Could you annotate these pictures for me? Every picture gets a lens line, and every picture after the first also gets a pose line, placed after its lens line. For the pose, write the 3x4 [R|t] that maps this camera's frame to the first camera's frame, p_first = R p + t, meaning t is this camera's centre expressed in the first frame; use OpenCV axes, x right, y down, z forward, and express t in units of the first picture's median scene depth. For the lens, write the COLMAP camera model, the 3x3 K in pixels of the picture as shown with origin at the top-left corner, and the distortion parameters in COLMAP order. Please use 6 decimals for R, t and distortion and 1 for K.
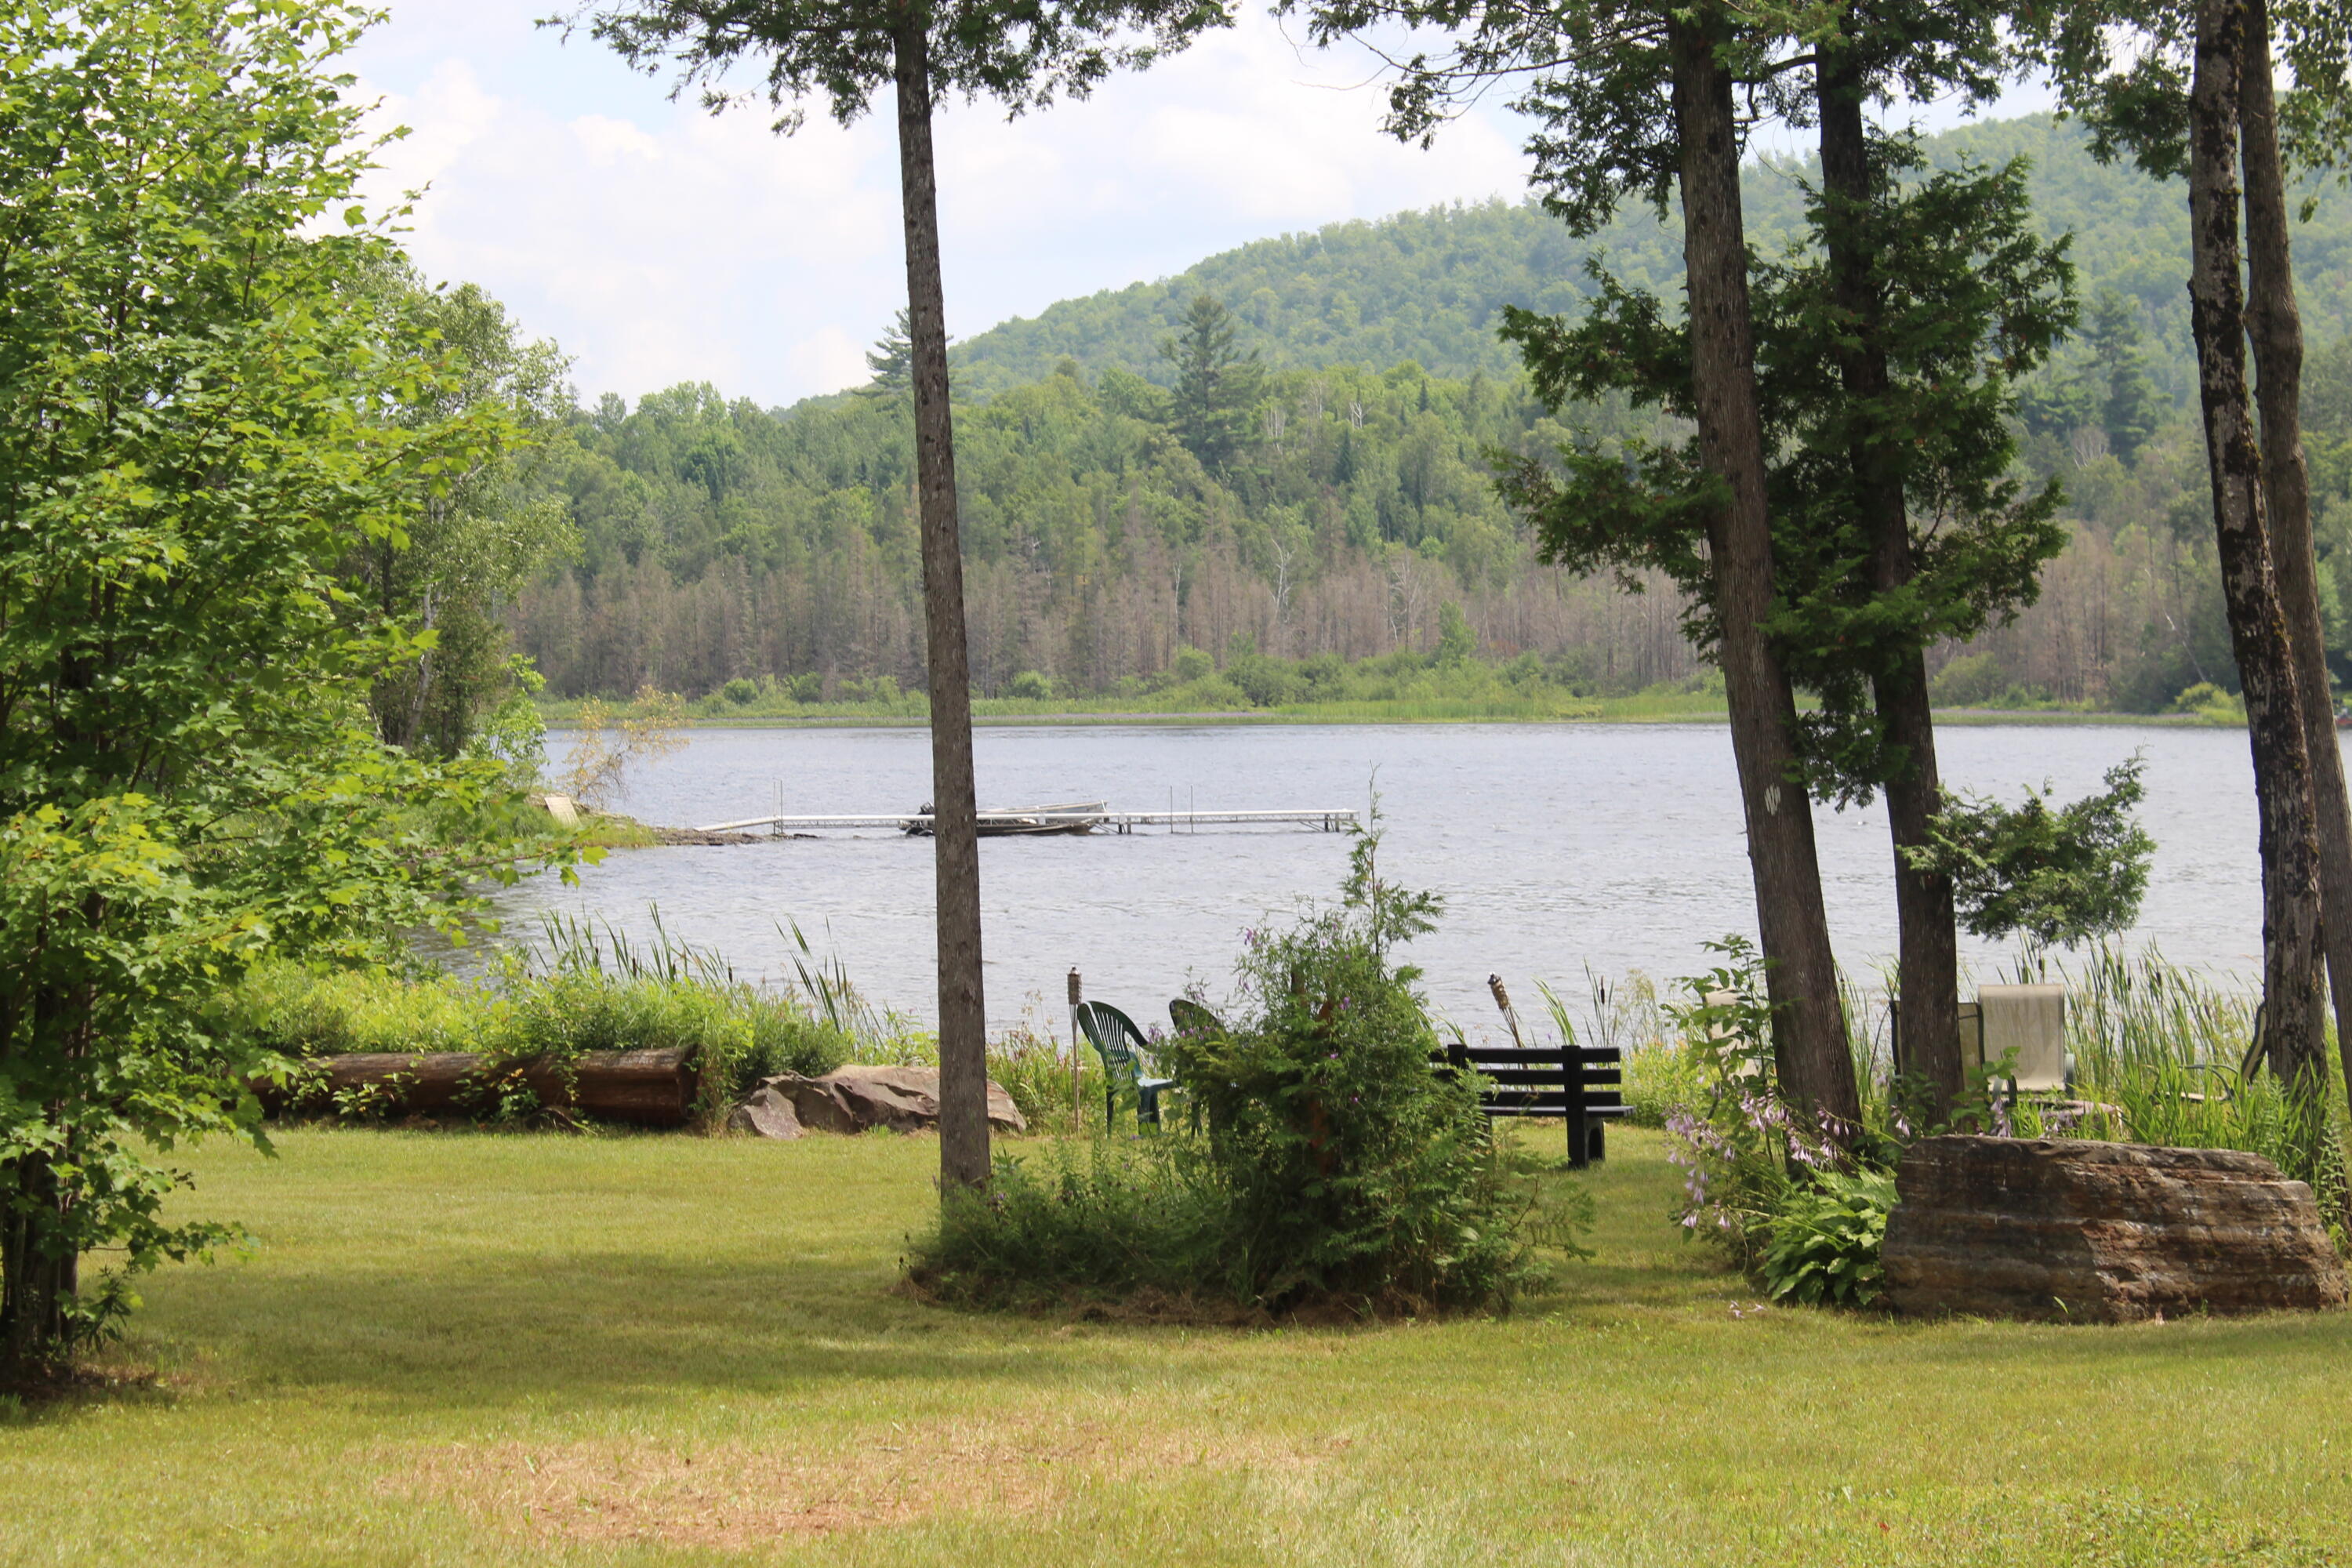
lens RADIAL K [[5927.2, 0, 1176.0], [0, 5927.2, 784.0], [0, 0, 1]] dist [0.149316, 0.224446]
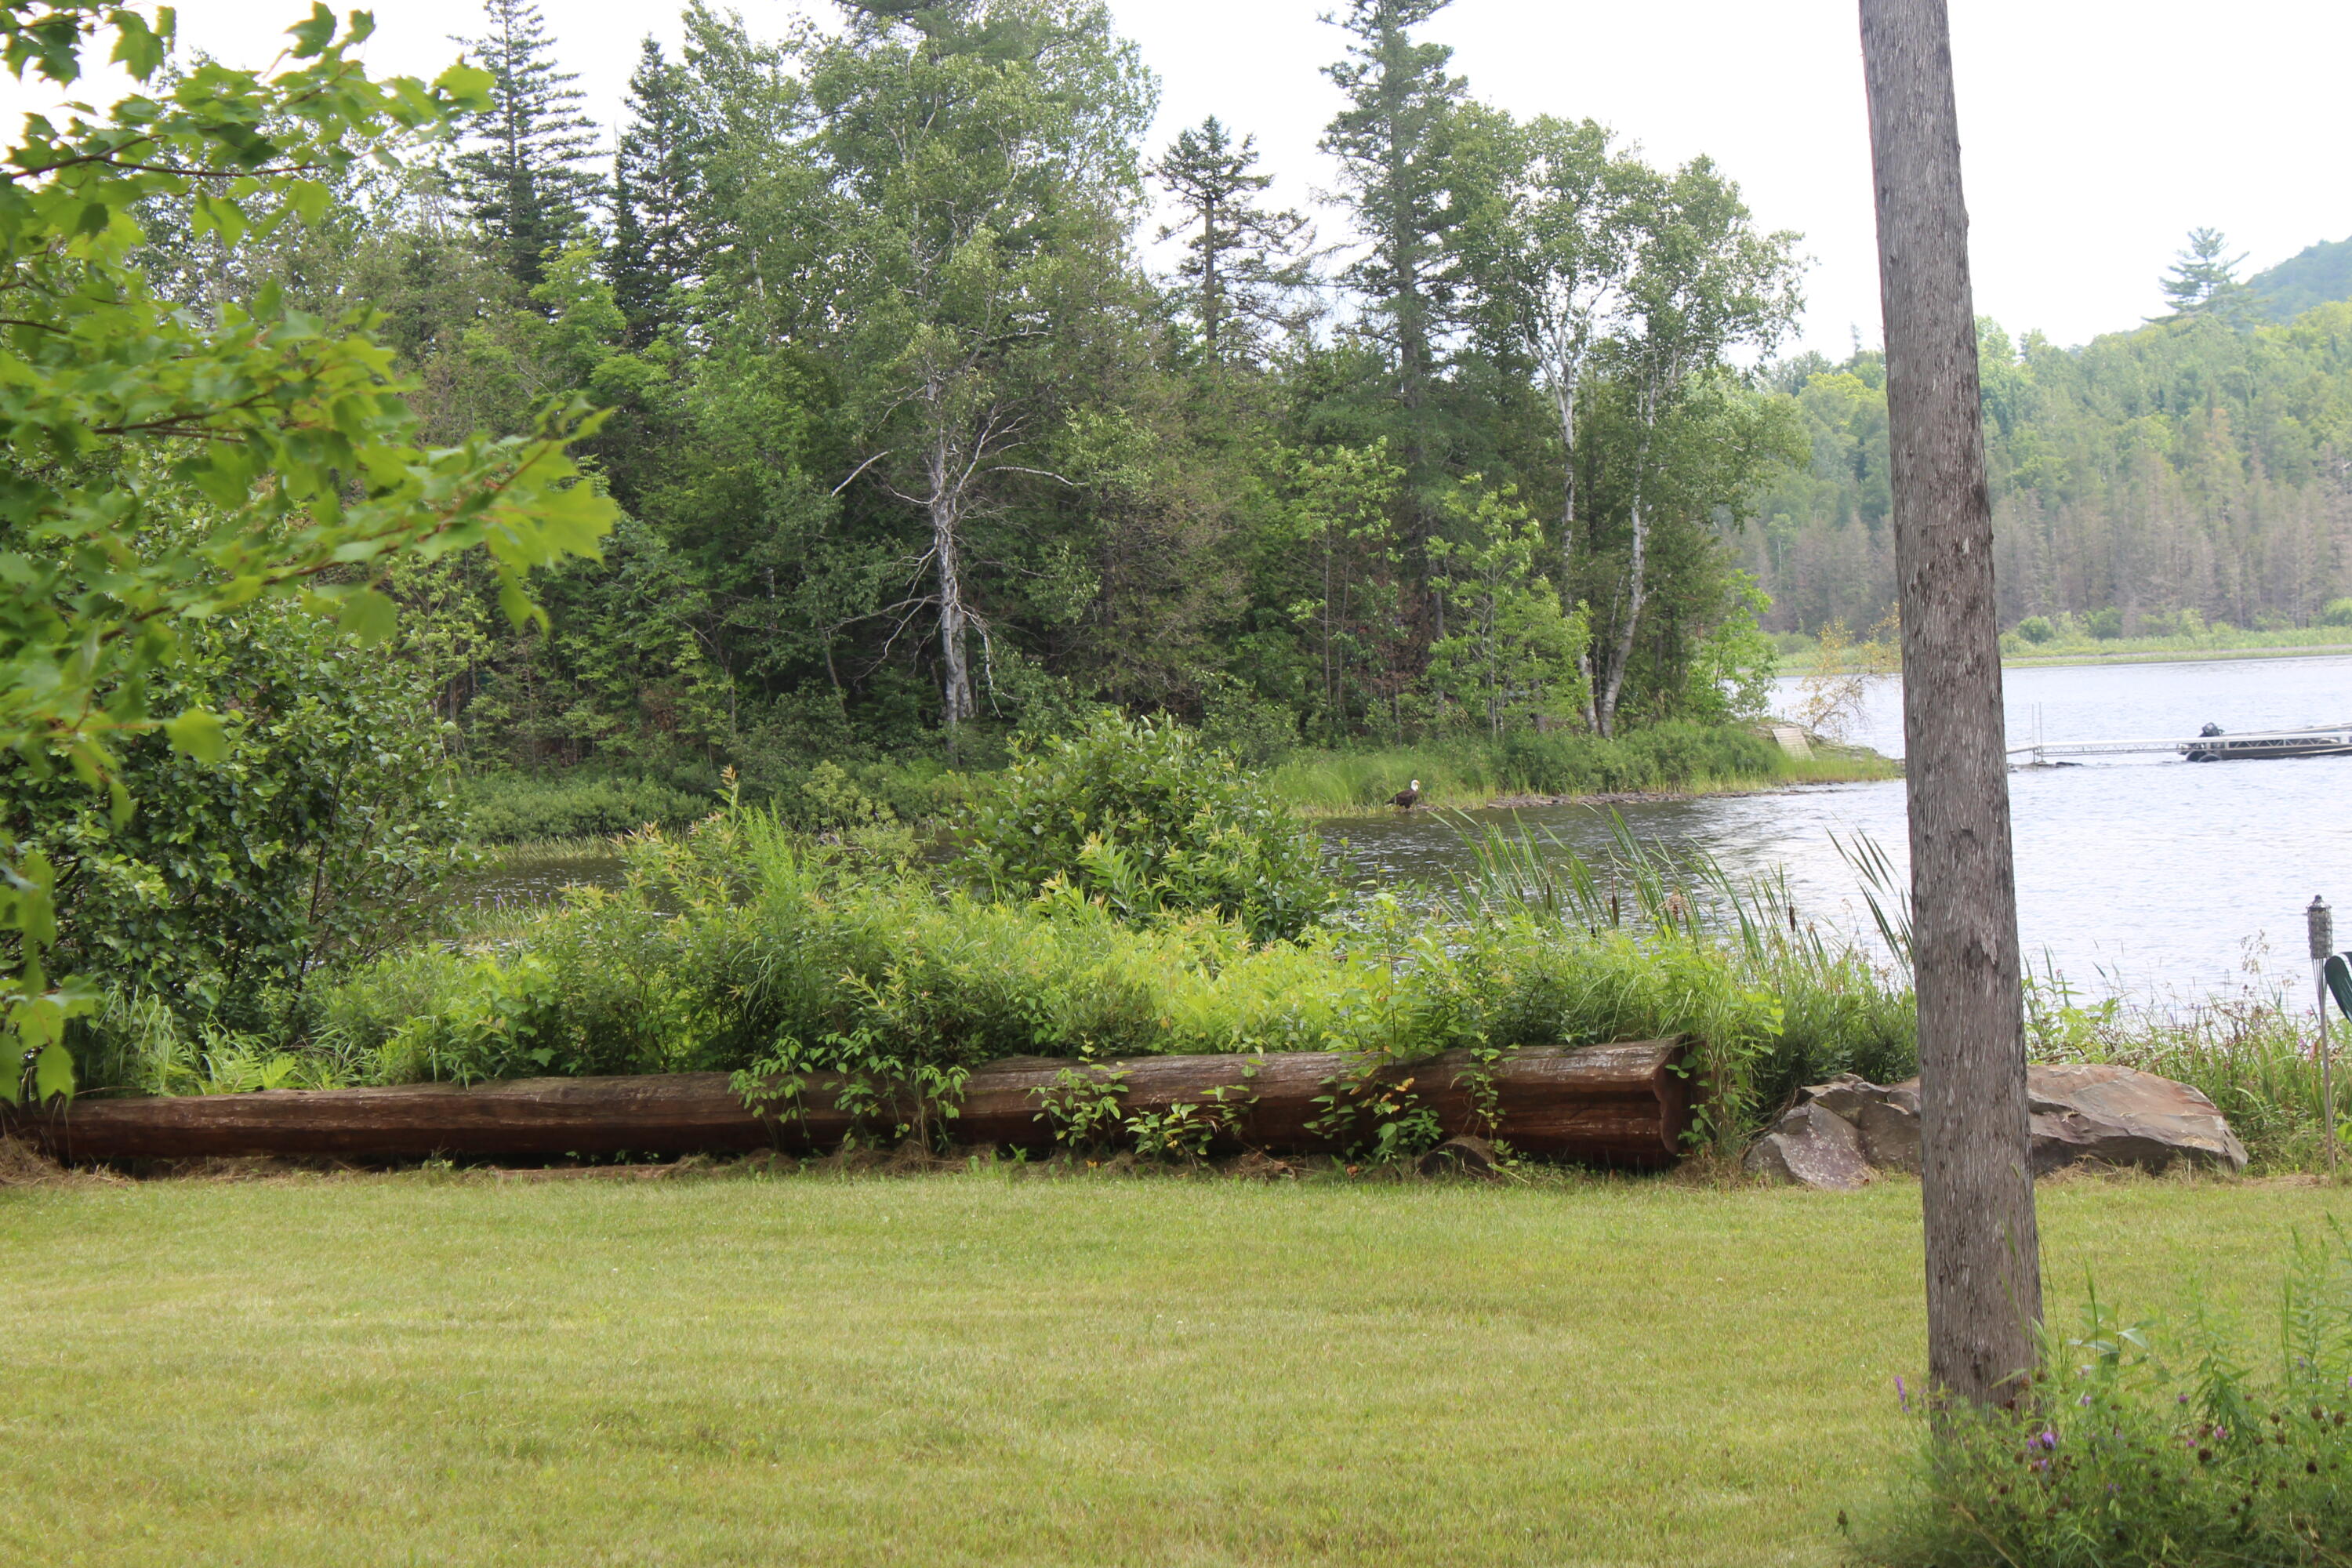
lens RADIAL K [[5692.0, 0, 1176.0], [0, 5692.0, 784.0], [0, 0, 1]] dist [0.085776, 0.270839]
pose [[0.973561, -0.026915, -0.226835, 0.002368], [0.028457, 0.999589, 0.003530, 0.019413], [0.226647, -0.009892, 0.973927, 0.558635]]
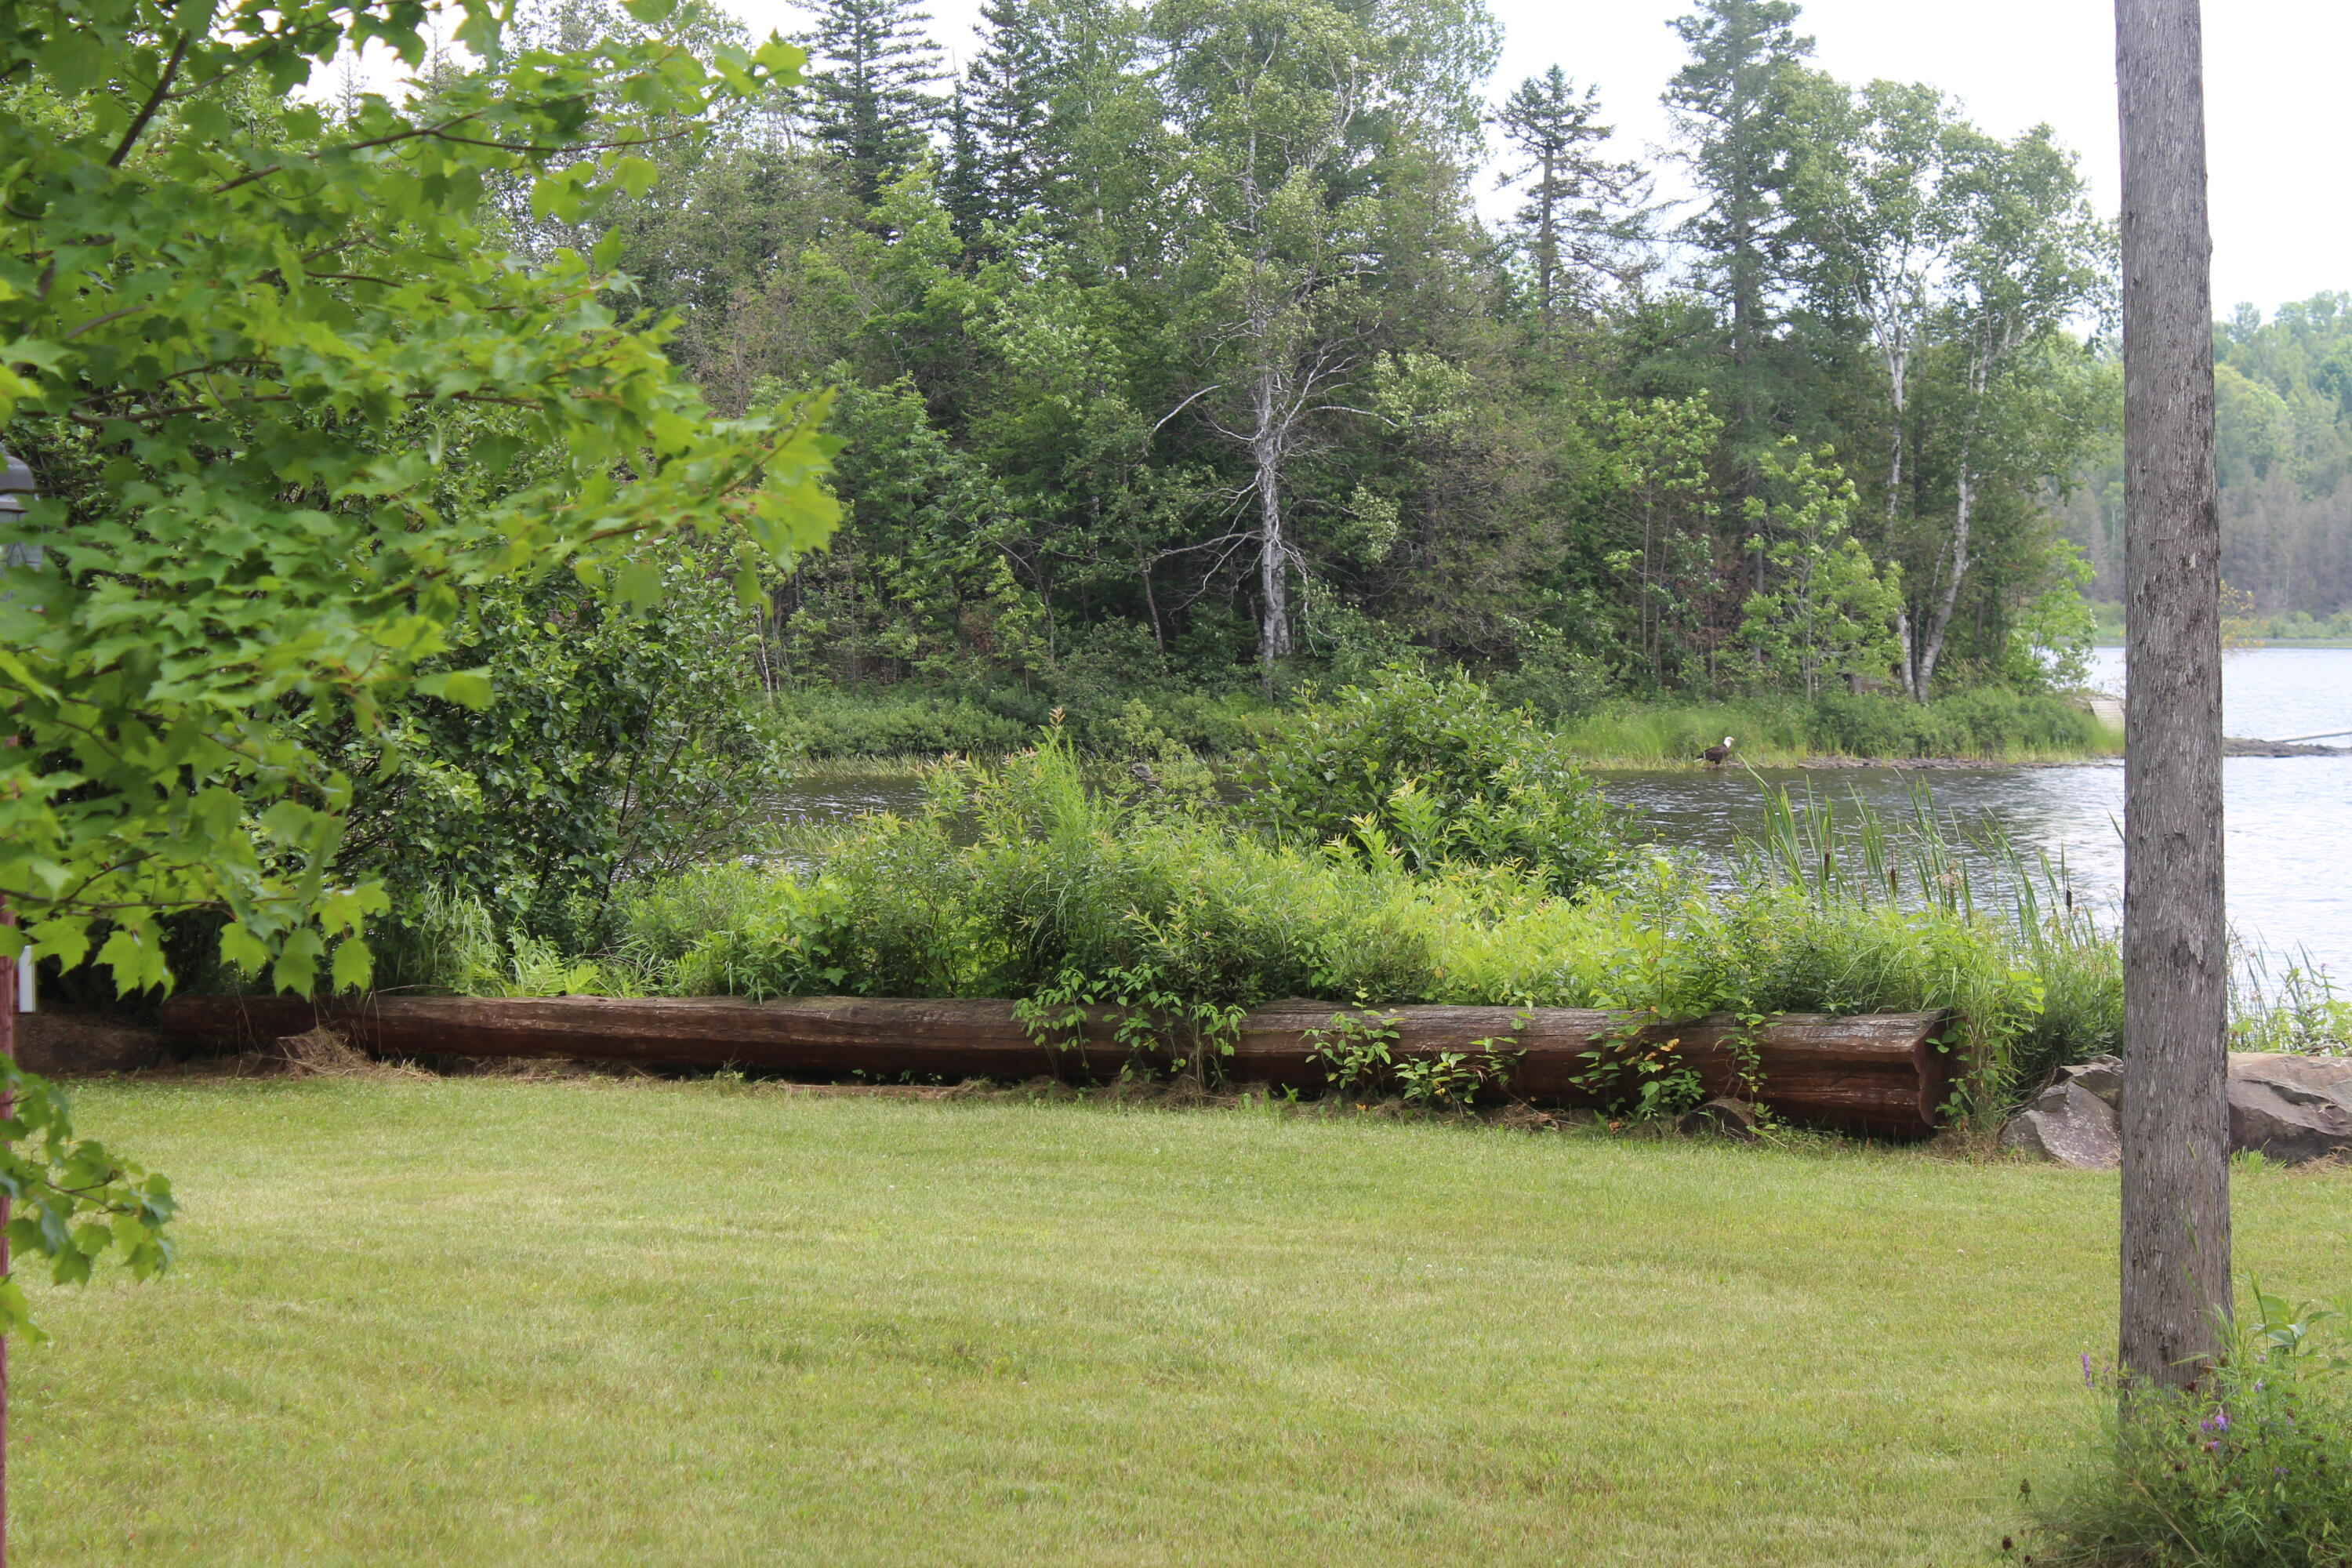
lens RADIAL K [[5692.0, 0, 1176.0], [0, 5692.0, 784.0], [0, 0, 1]] dist [0.085776, 0.270839]
pose [[0.959415, 0.020094, -0.281280, 0.012402], [-0.016618, 0.999753, 0.014737, 0.017069], [0.281507, -0.009465, 0.959513, 0.540300]]
